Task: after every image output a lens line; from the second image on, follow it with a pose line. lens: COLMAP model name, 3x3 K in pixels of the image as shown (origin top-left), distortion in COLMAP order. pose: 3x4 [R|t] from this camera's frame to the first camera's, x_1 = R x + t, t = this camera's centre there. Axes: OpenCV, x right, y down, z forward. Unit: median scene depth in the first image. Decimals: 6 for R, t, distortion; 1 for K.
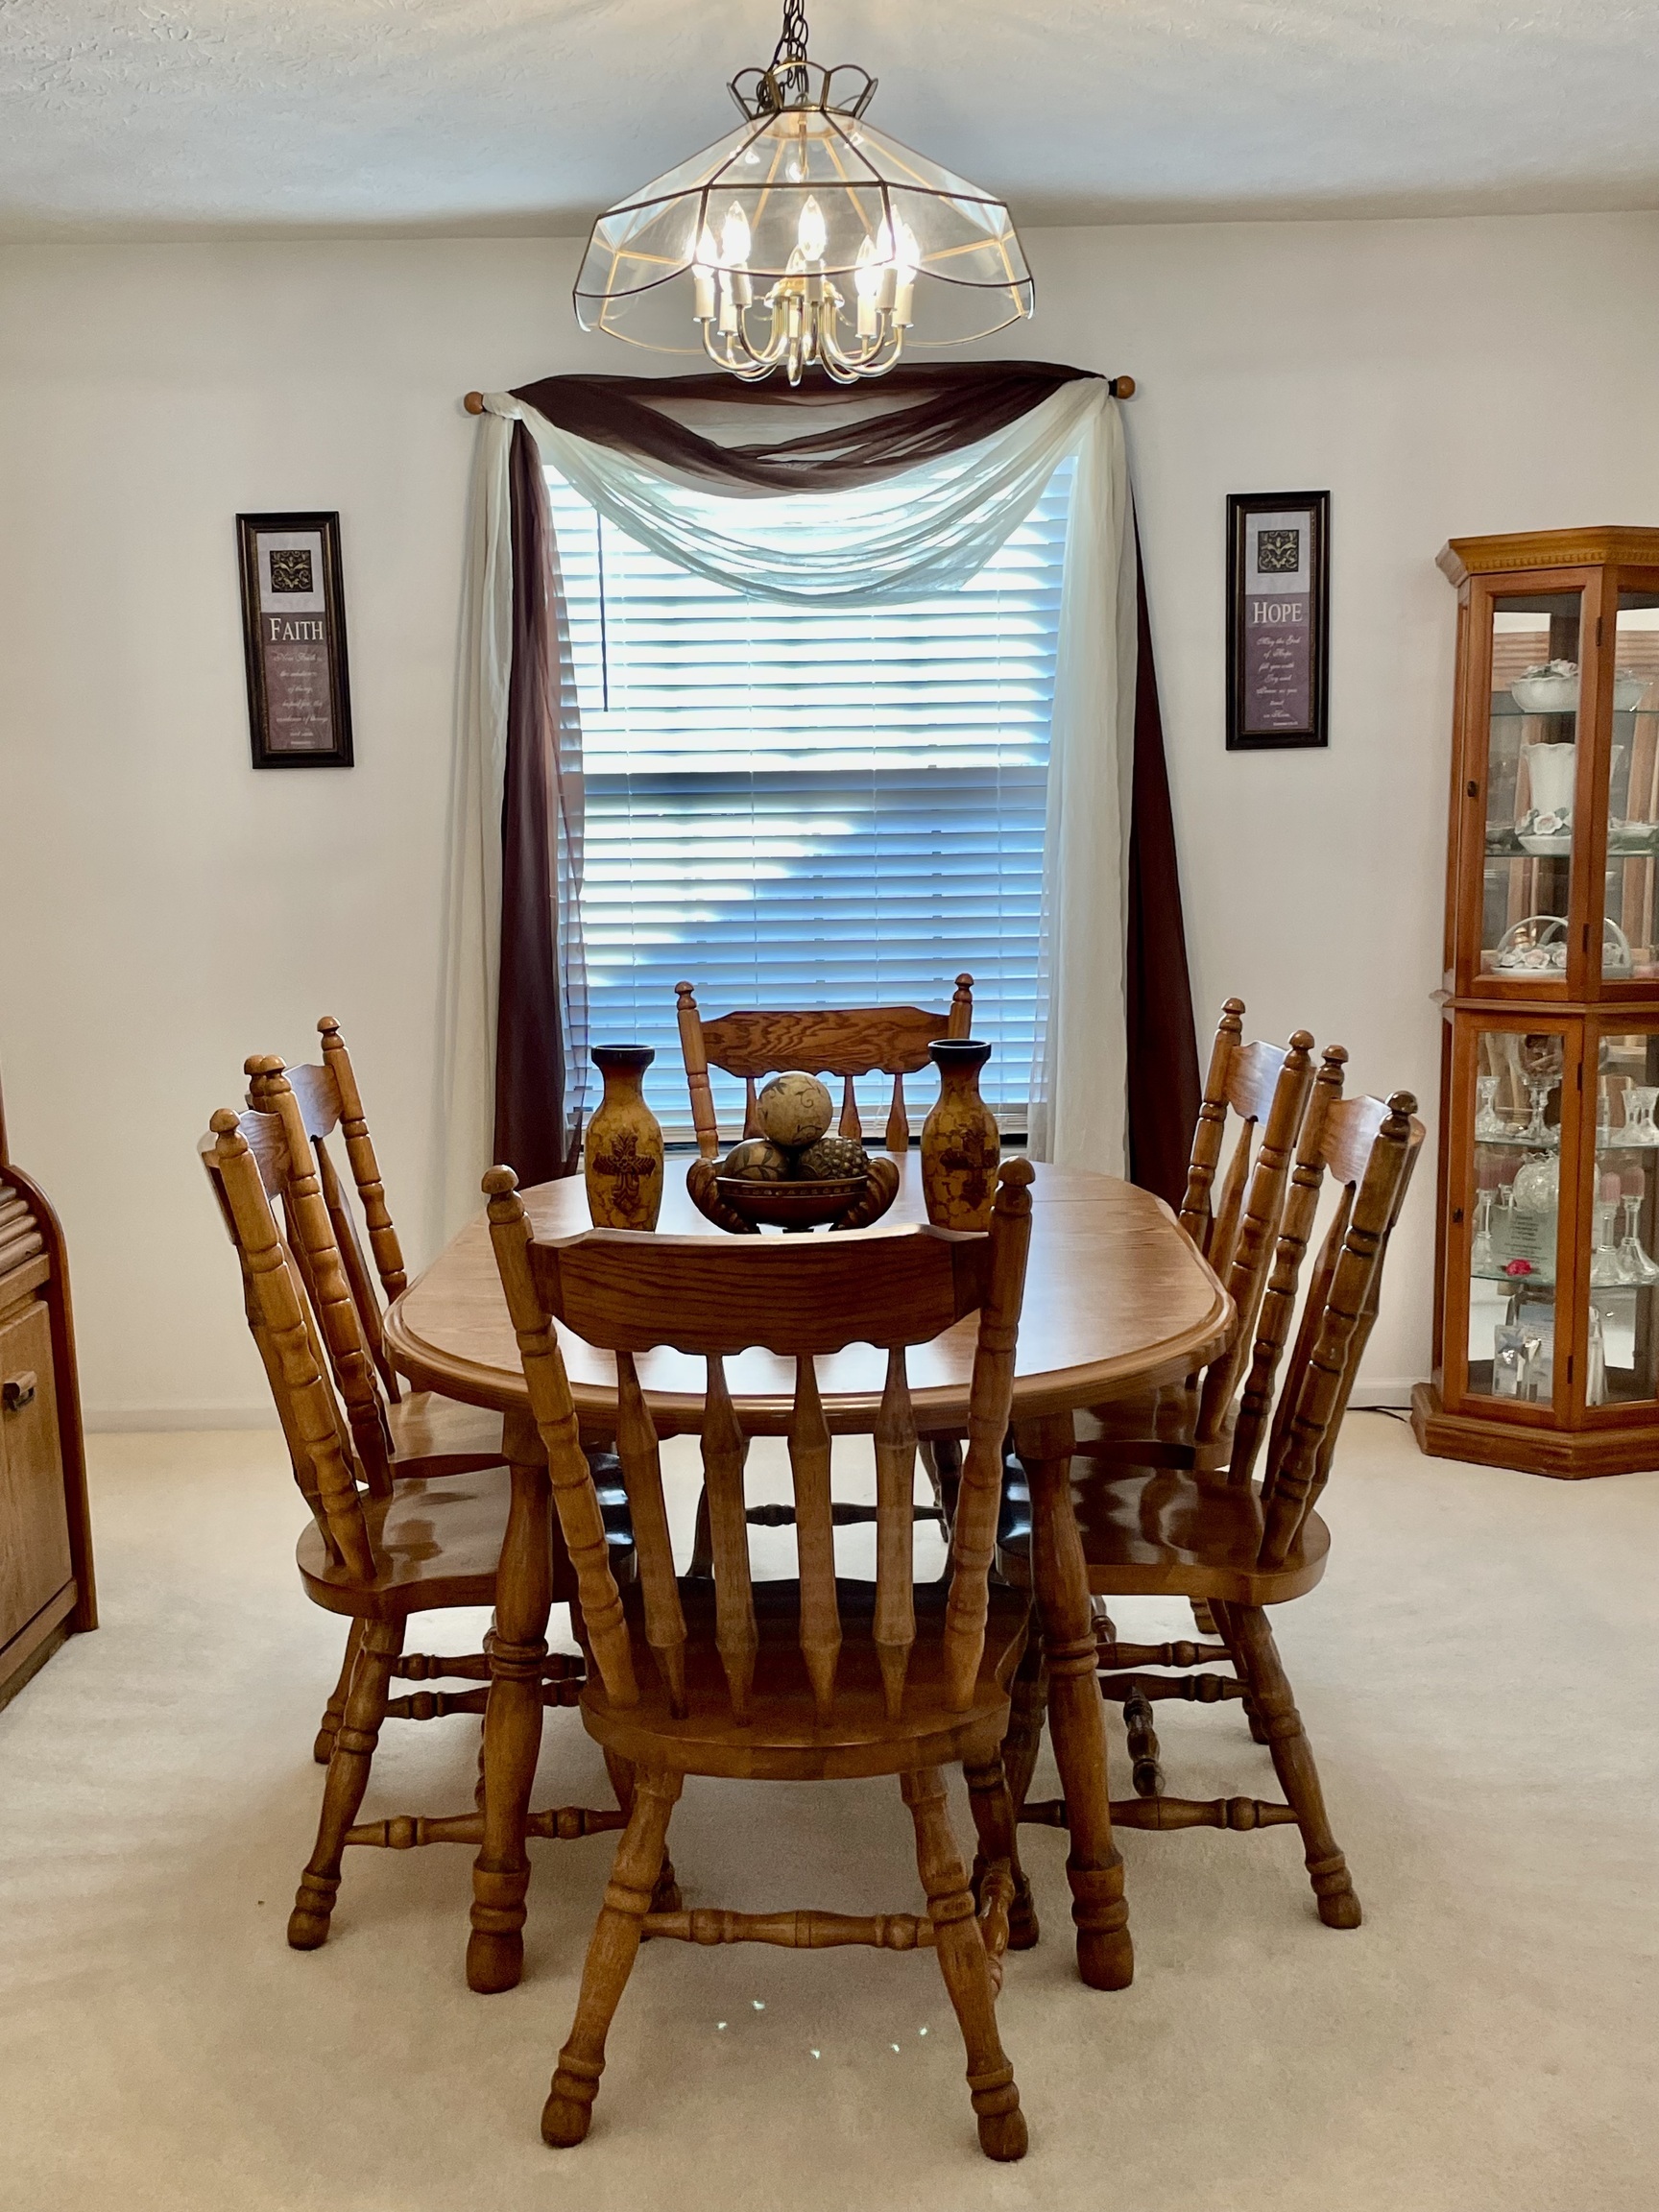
lens RADIAL K [[2452.4, 0, 815.0], [0, 2452.4, 1111.2], [0, 0, 1]] dist [0.118386, -0.266224]
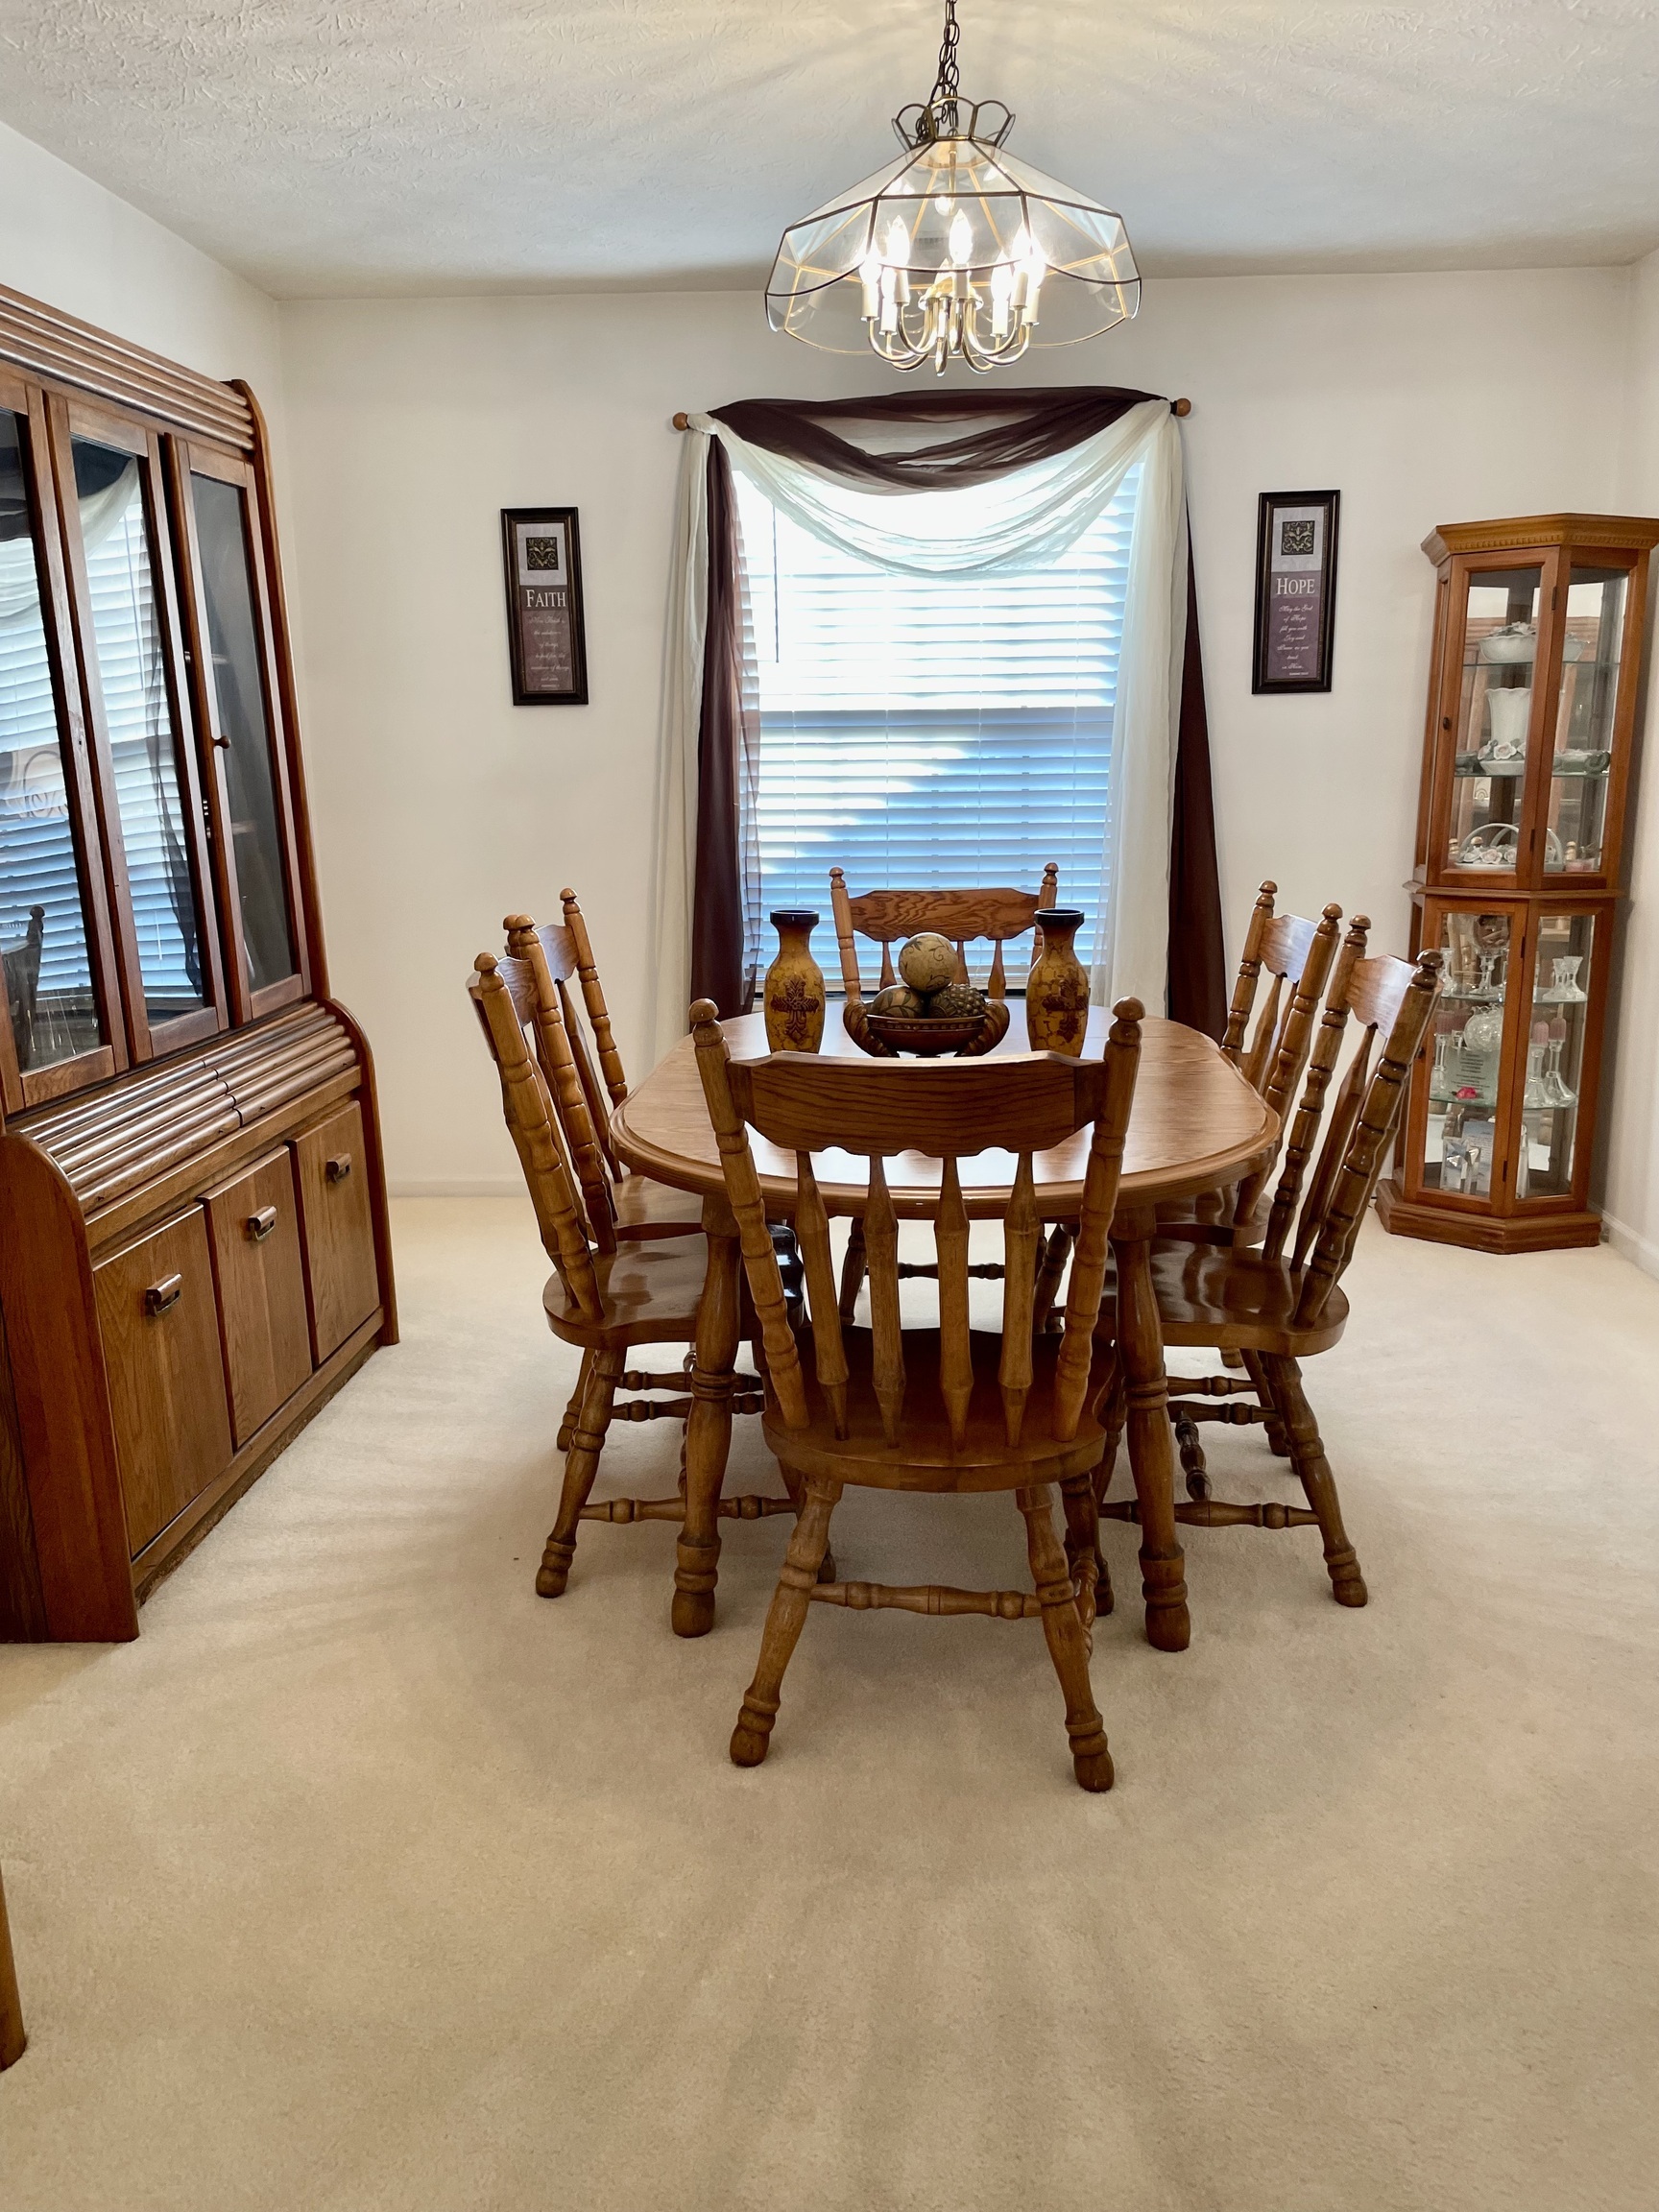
lens RADIAL K [[1709.1, 0, 834.7], [0, 1709.1, 1087.7], [0, 0, 1]] dist [0.103164, -0.167454]
pose [[0.998995, 0.015641, -0.042005, -0.017707], [-0.012878, 0.997784, 0.065271, 0.006576], [0.042933, -0.064664, 0.996983, 0.099003]]
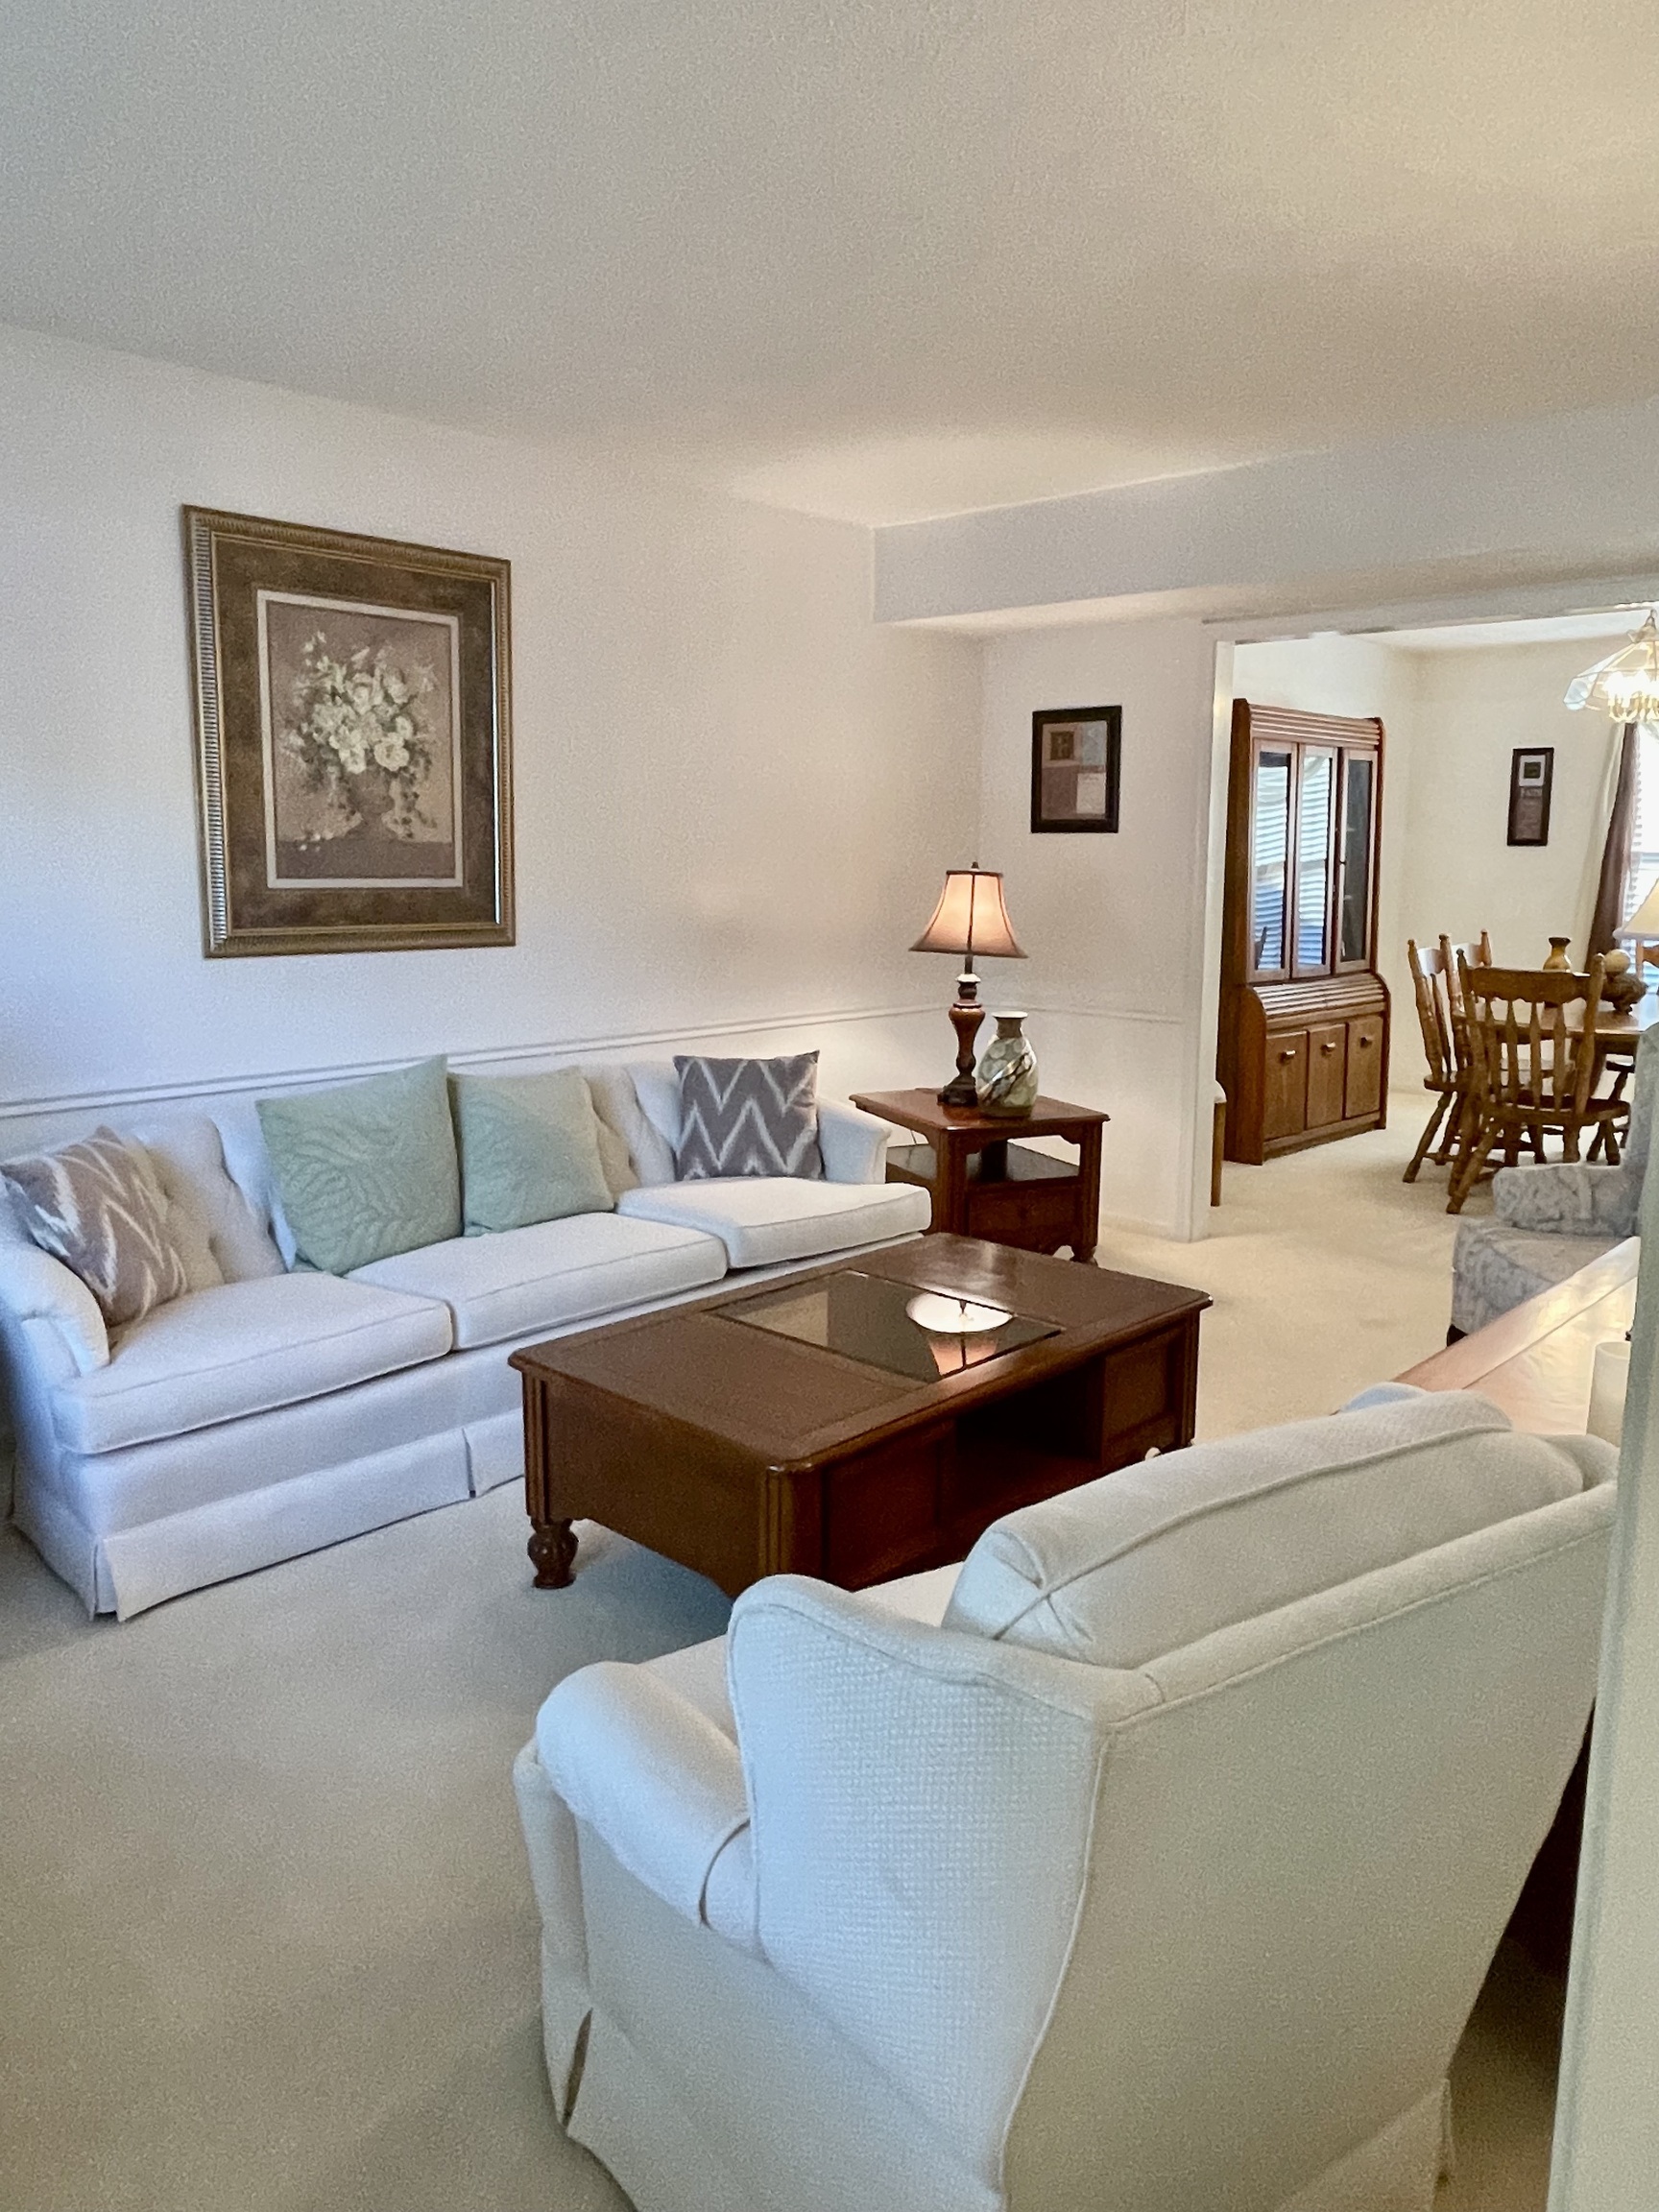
lens RADIAL K [[1498.5, 0, 842.5], [0, 1498.5, 1104.8], [0, 0, 1]] dist [0.004608, -0.004787]
pose [[0.735643, 0.141912, -0.662337, 0.515448], [-0.118343, 0.989695, 0.080611, 0.131091], [0.666952, 0.019082, 0.744857, -0.964478]]
